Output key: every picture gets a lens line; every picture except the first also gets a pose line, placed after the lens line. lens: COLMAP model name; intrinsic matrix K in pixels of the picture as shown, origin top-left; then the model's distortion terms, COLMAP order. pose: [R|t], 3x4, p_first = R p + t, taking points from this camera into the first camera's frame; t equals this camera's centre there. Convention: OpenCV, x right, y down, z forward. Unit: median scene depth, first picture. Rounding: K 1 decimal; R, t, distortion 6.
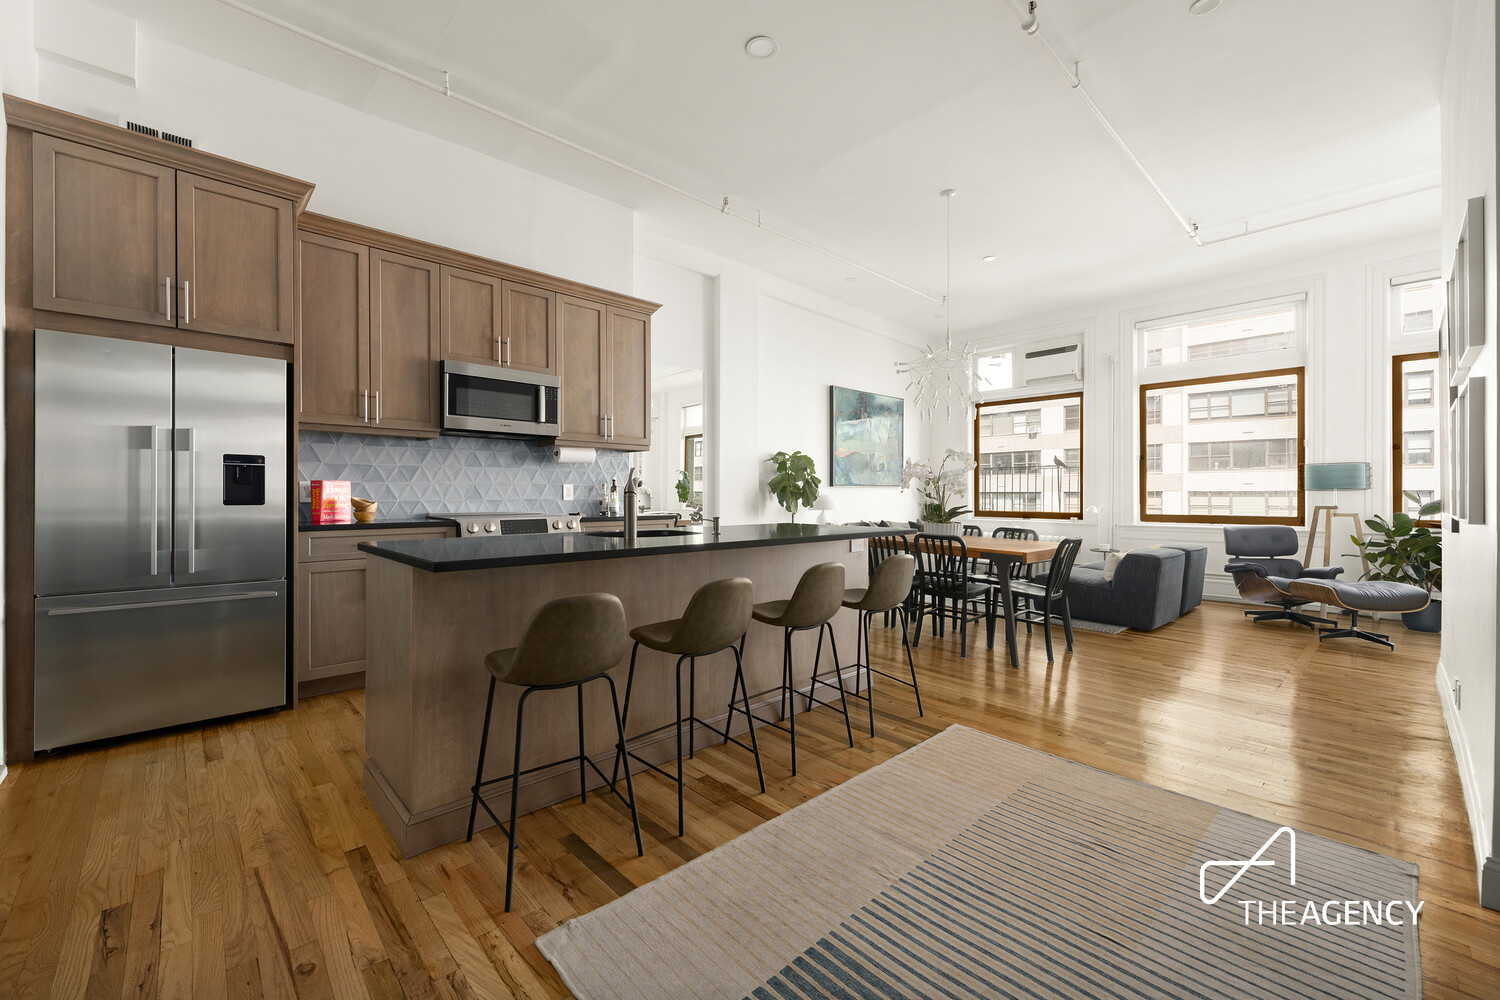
lens RADIAL K [[608.2, 0, 761.4], [0, 608.2, 492.1], [0, 0, 1]] dist [-0.002388, -0.000281]
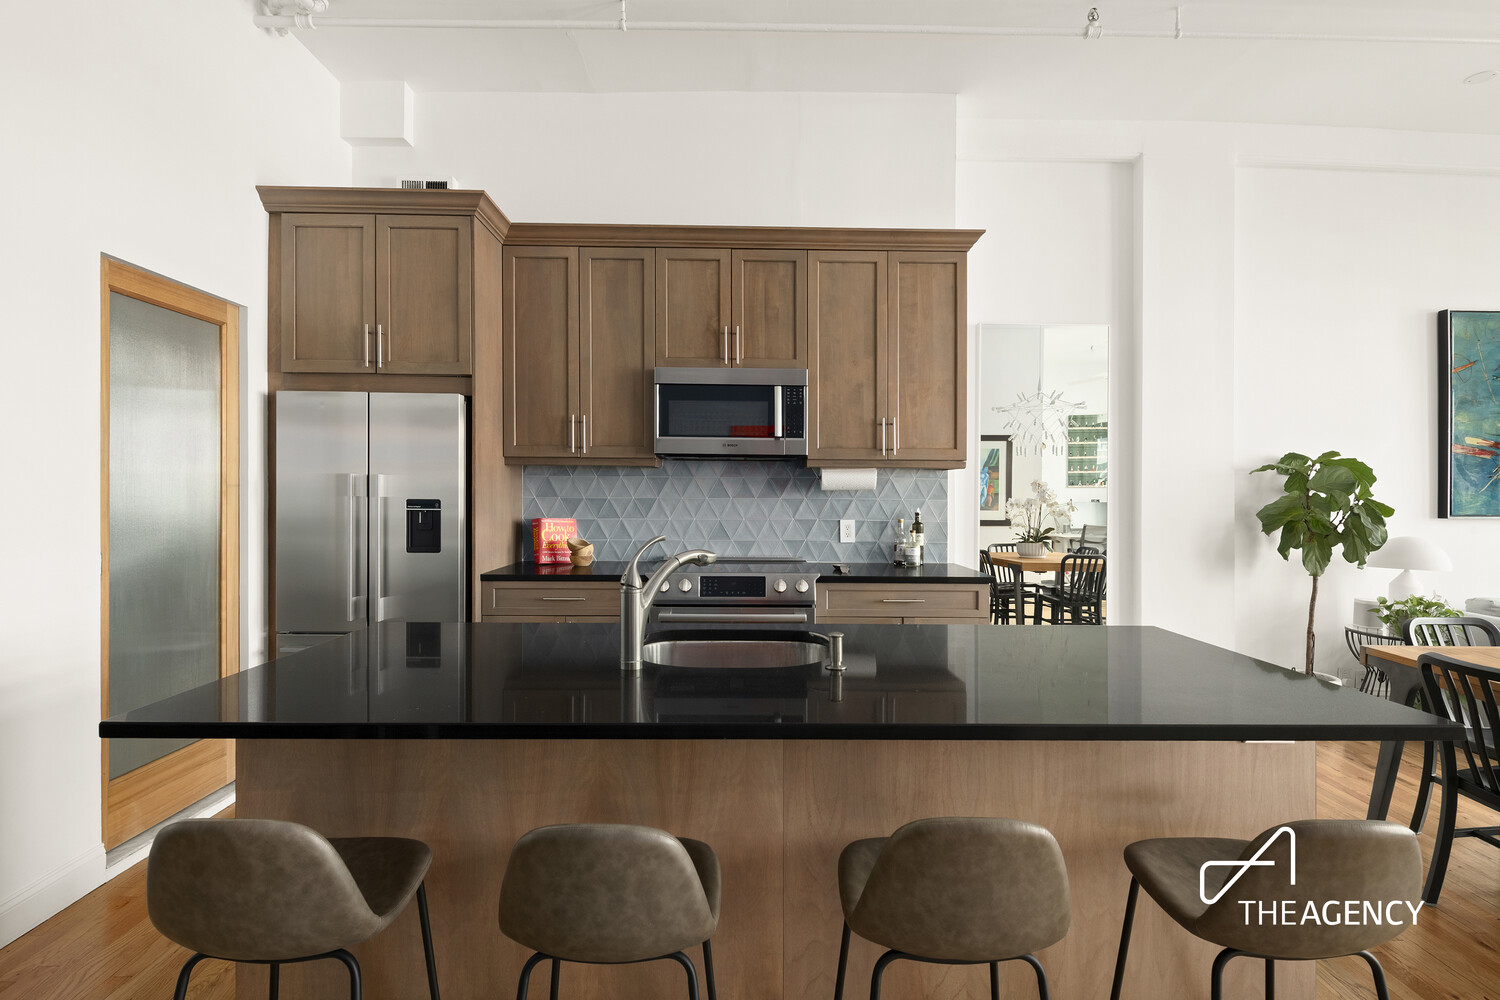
lens RADIAL K [[727.8, 0, 755.7], [0, 727.8, 492.6], [0, 0, 1]] dist [0.002647, -0.000170]
pose [[0.728754, 0.004102, -0.684764, 0.188086], [-0.004211, 0.999990, 0.001509, -0.047117], [0.684763, 0.001784, 0.728764, 0.331882]]
